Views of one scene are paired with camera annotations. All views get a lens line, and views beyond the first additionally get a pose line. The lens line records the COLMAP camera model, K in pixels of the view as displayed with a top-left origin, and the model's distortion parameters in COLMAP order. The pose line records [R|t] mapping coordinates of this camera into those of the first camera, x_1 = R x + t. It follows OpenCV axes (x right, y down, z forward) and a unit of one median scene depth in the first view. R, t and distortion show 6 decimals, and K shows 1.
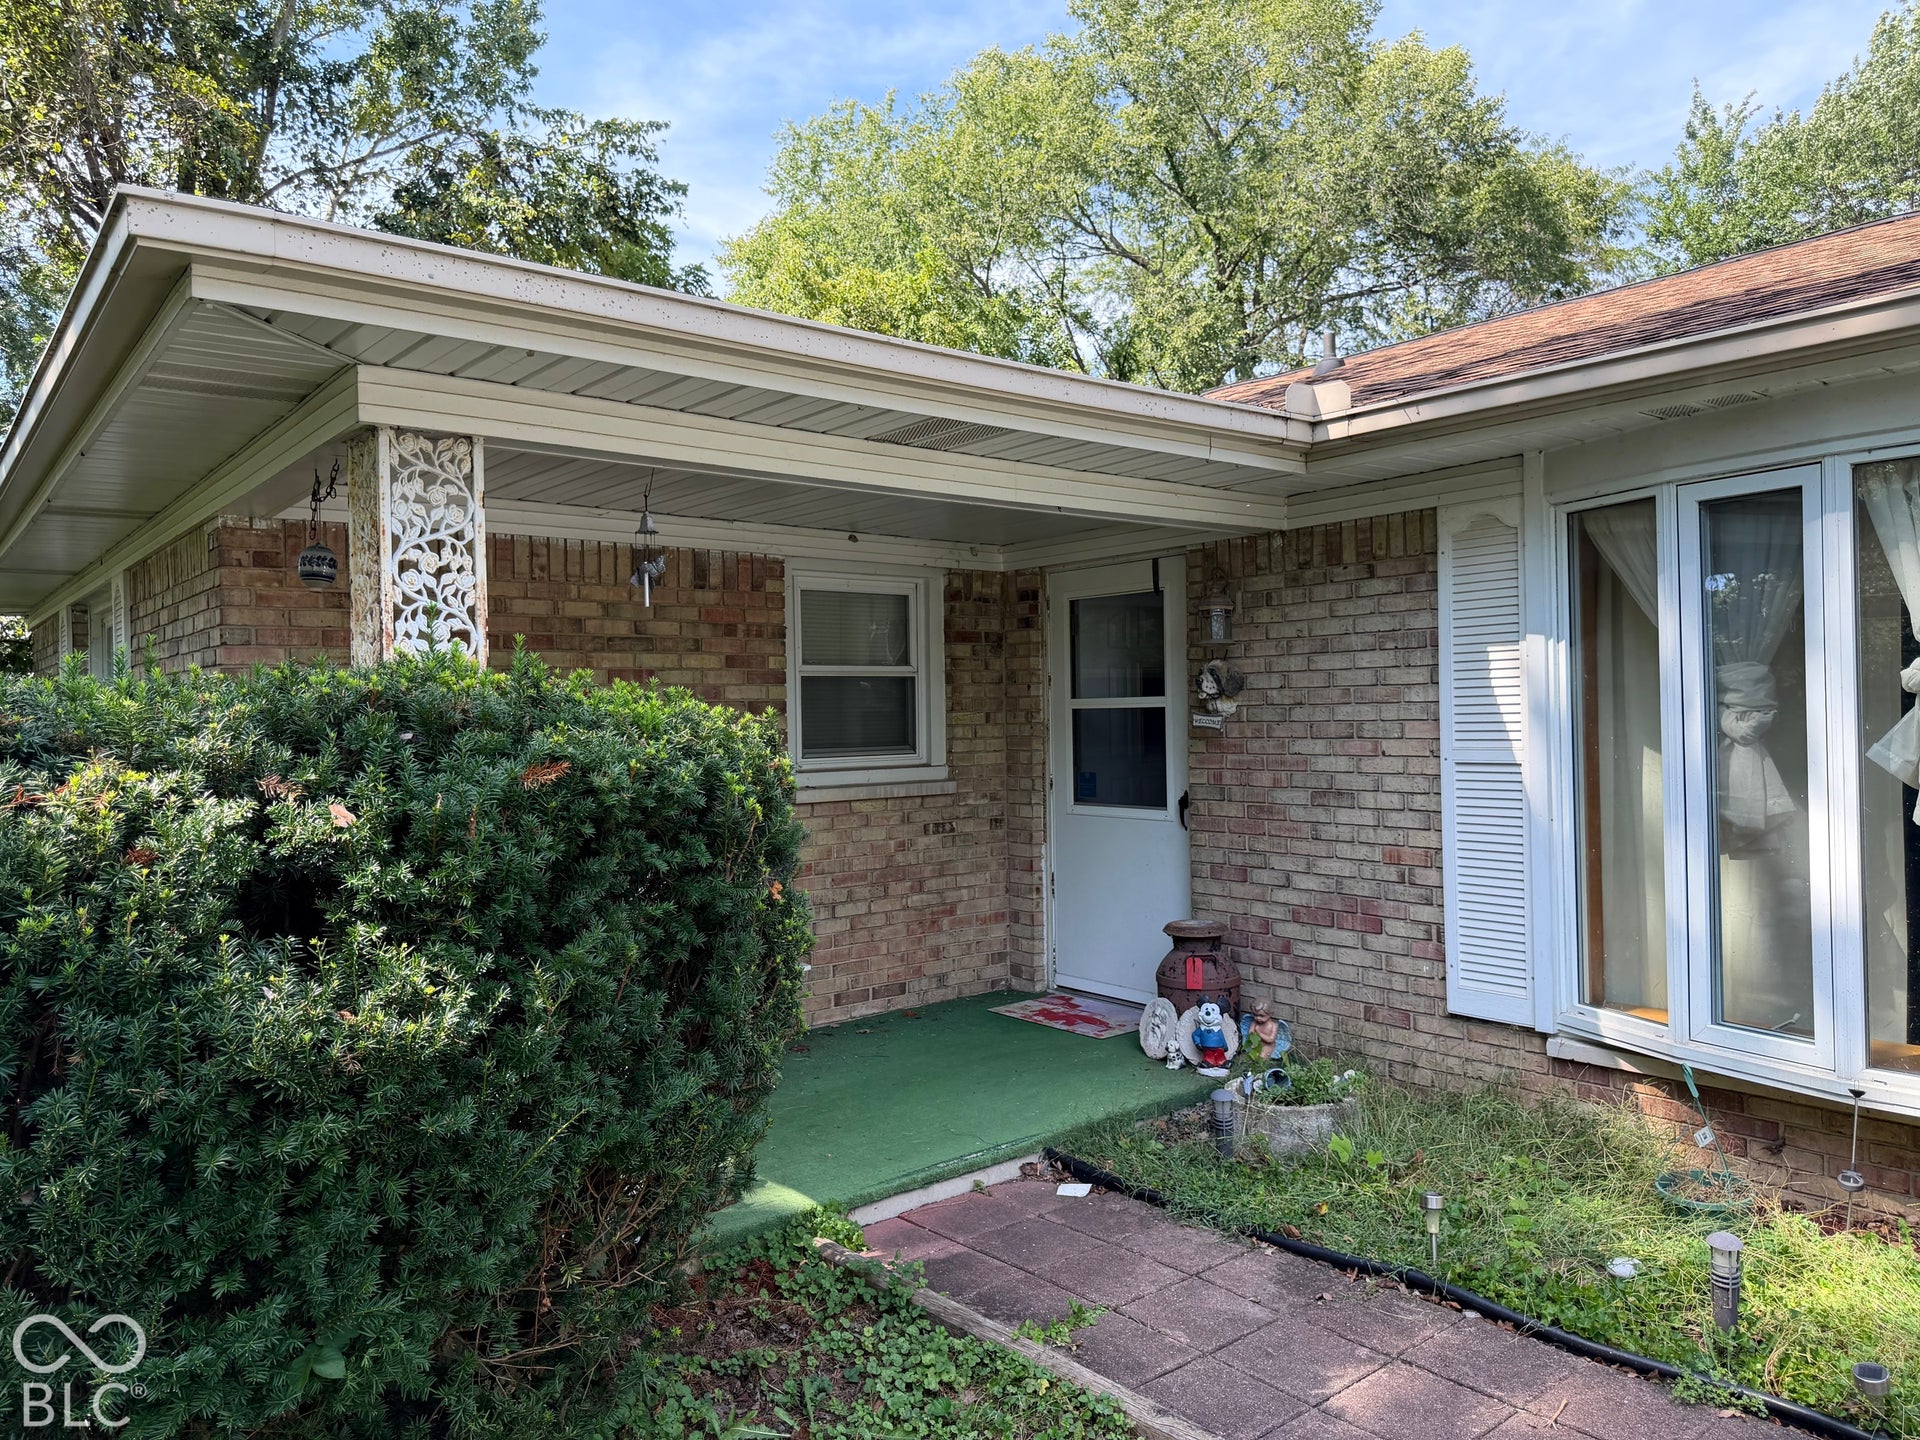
lens RADIAL K [[1365.2, 0, 911.4], [0, 1365.2, 719.1], [0, 0, 1]] dist [0.001245, 0.000568]
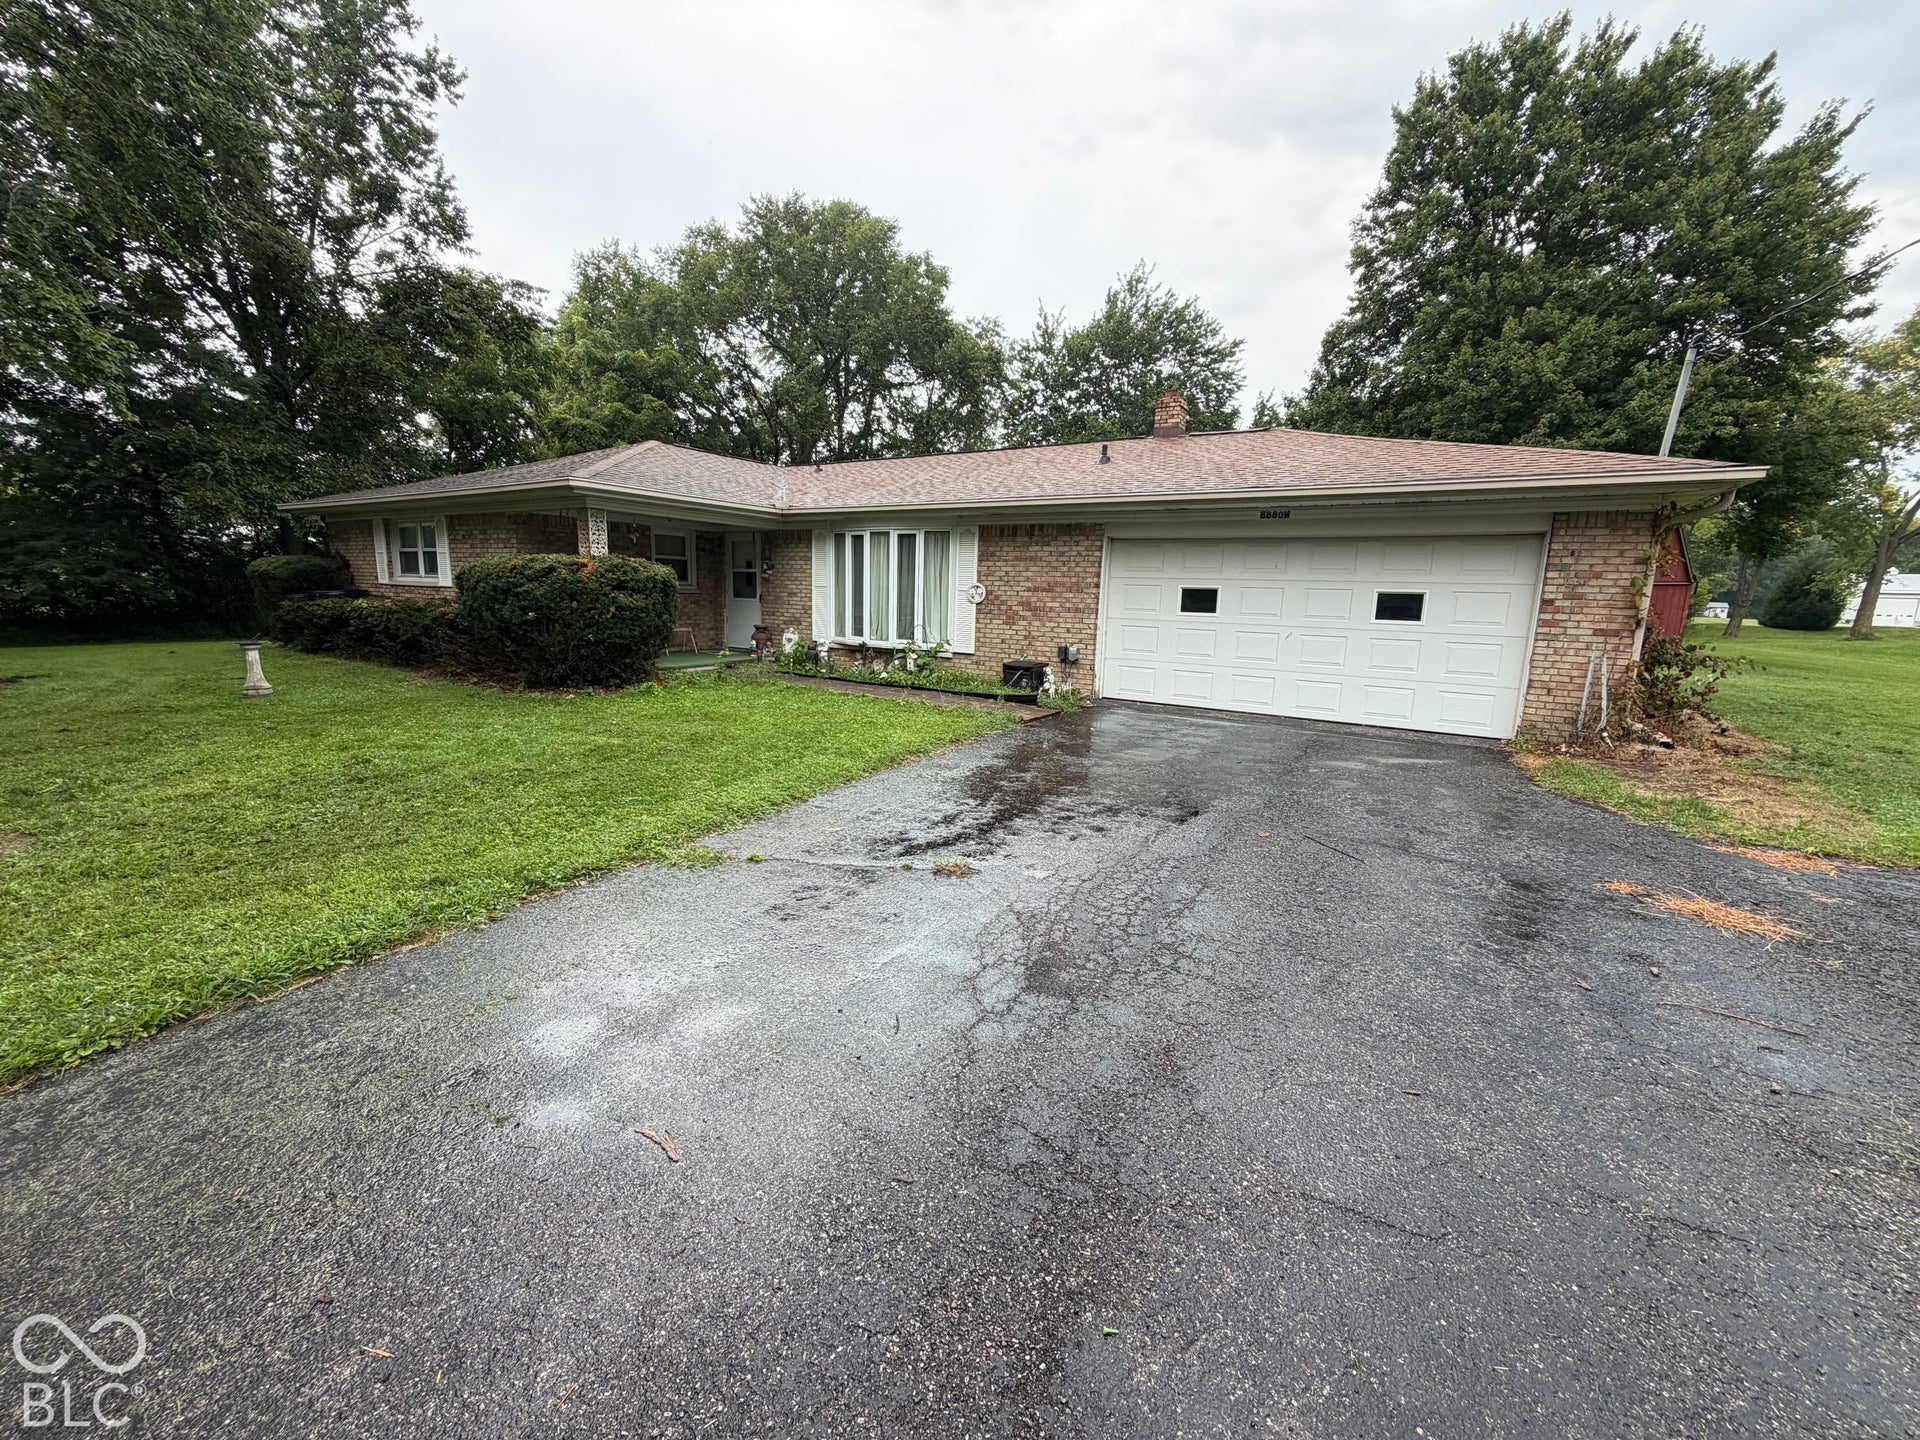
lens RADIAL K [[790.8, 0, 938.0], [0, 790.8, 728.4], [0, 0, 1]] dist [-0.013899, -0.000086]
pose [[0.941476, -0.017821, 0.336608, -0.085469], [-0.039095, 0.986089, 0.161554, 0.042465], [-0.334804, -0.165259, 0.927683, -1.237506]]
